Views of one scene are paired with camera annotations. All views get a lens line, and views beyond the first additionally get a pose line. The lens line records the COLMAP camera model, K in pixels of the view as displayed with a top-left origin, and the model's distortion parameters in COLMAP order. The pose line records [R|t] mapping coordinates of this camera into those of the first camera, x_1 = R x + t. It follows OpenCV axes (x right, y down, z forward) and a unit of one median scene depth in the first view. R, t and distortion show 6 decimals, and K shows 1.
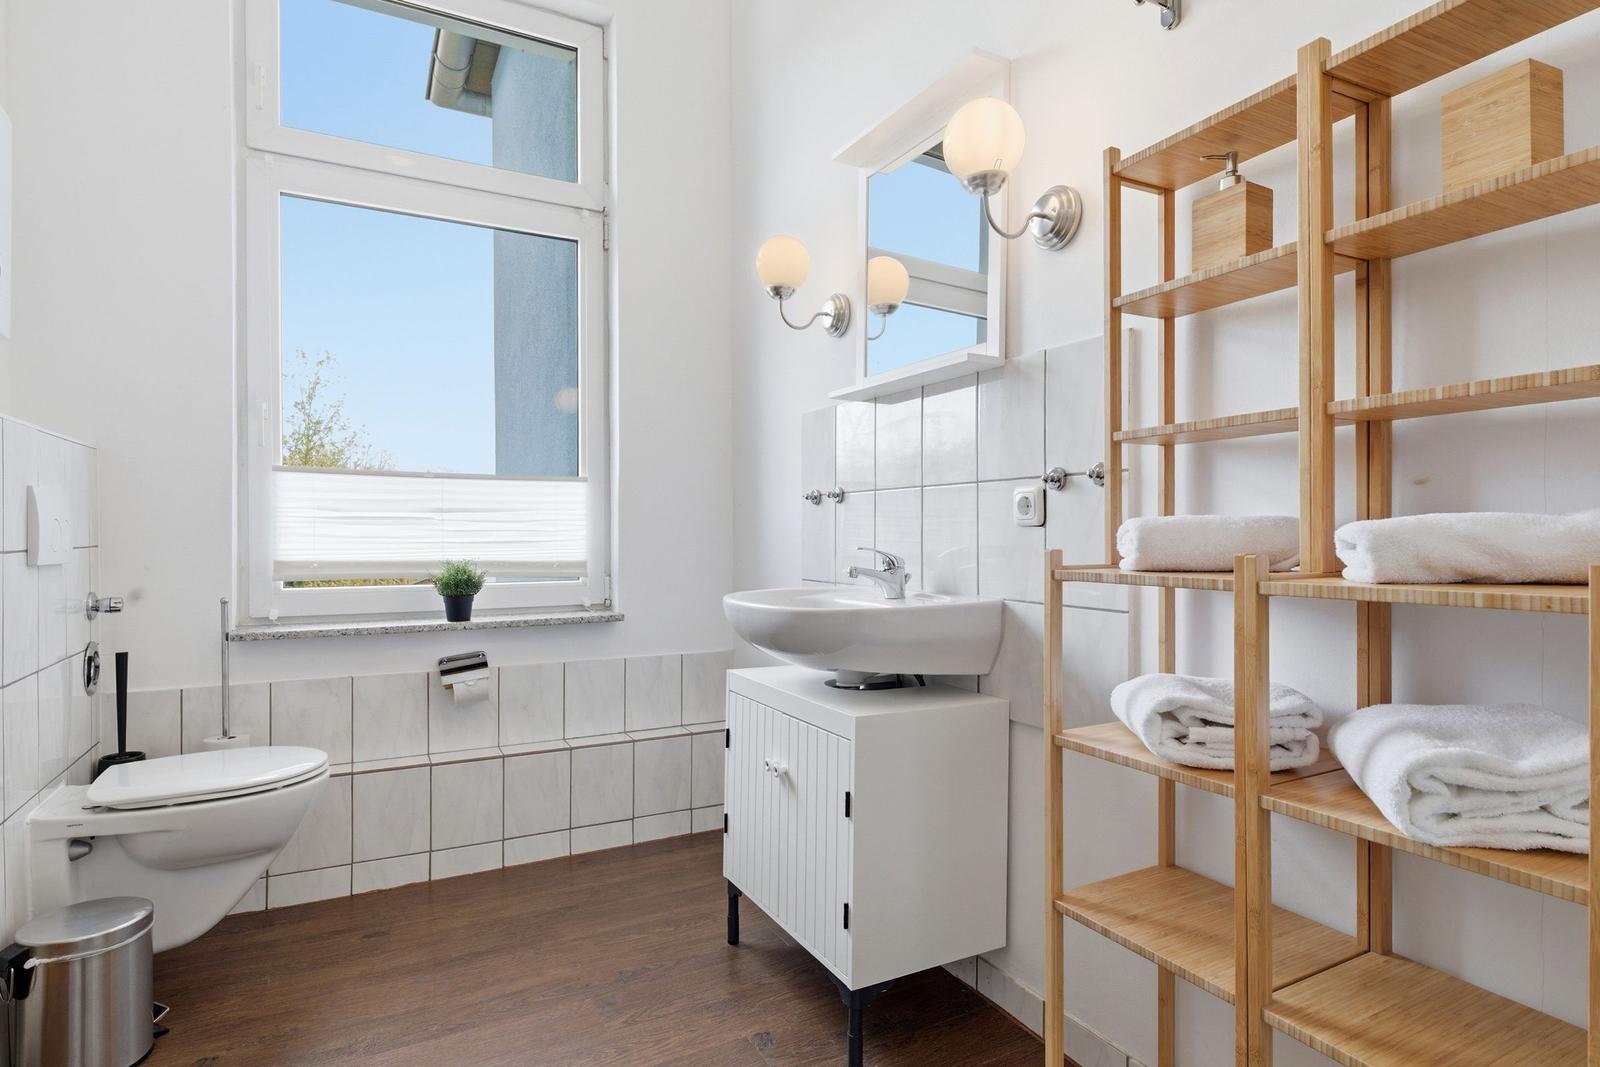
lens RADIAL K [[842.4, 0, 800.0], [0, 842.4, 533.5], [0, 0, 1]] dist [-0.000676, -0.000739]
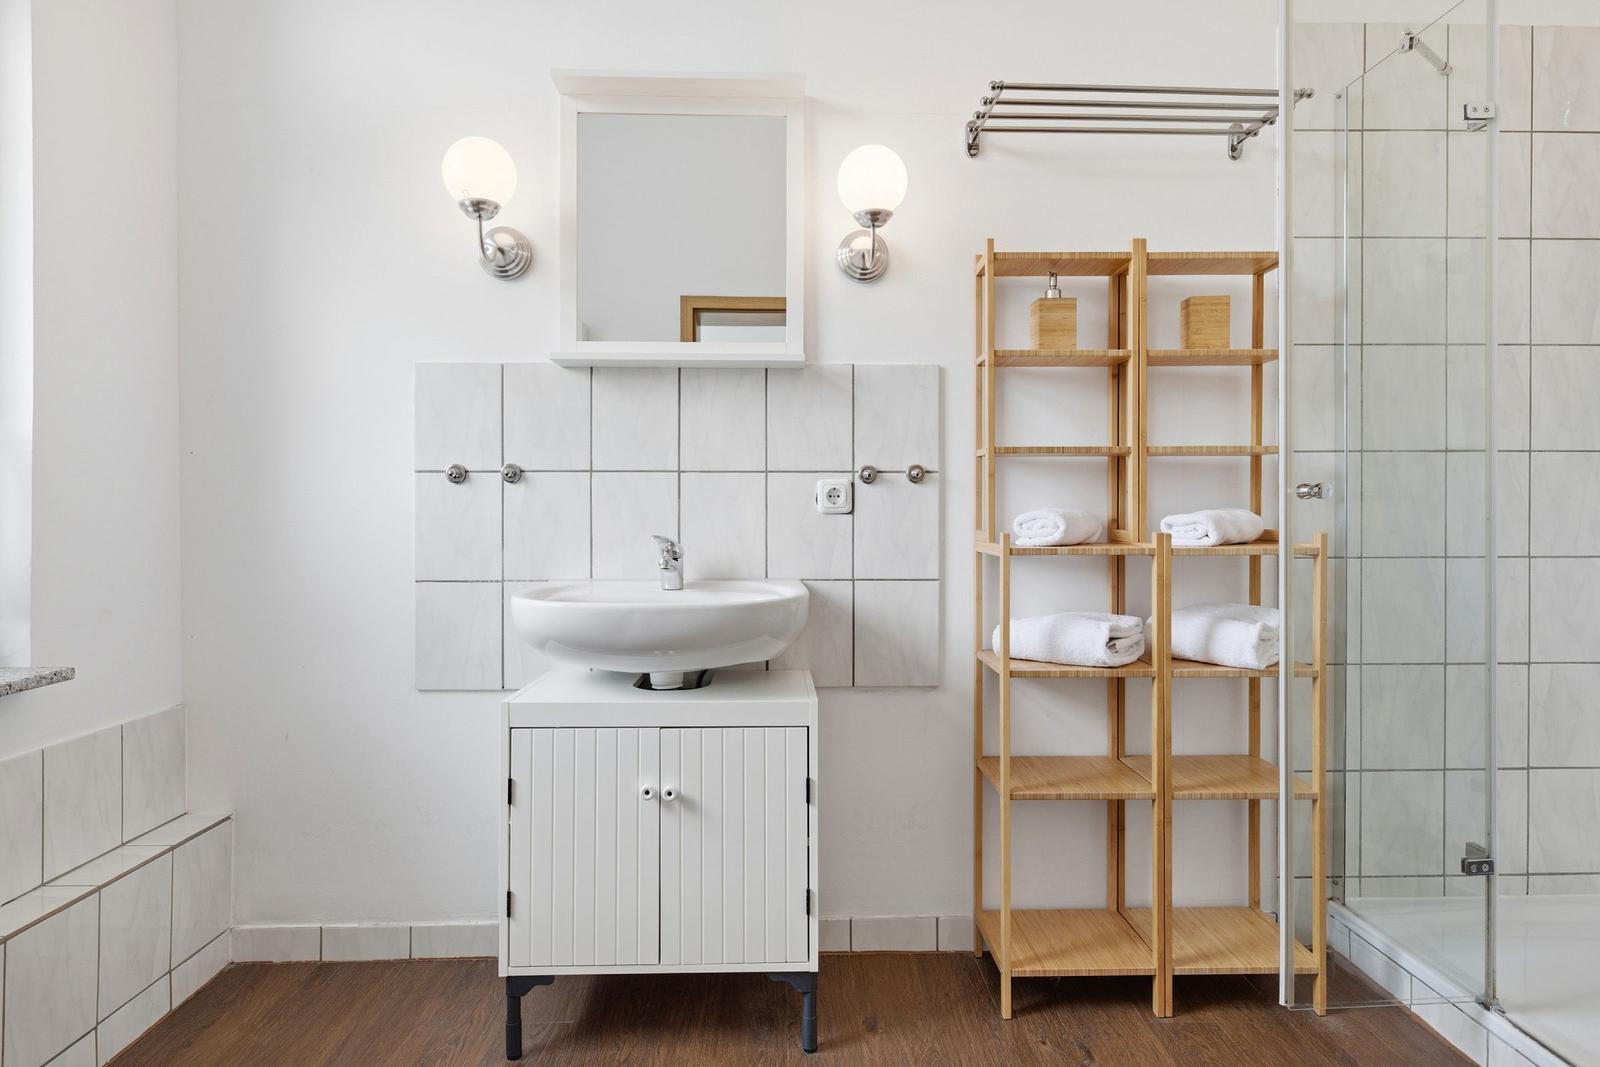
lens RADIAL K [[875.8, 0, 802.3], [0, 875.8, 511.8], [0, 0, 1]] dist [0.001703, 0.000175]
pose [[0.454424, 0.002819, 0.890781, -0.837281], [0.000403, 0.999994, -0.003370, -0.007427], [-0.890785, 0.001890, 0.454420, 0.506572]]
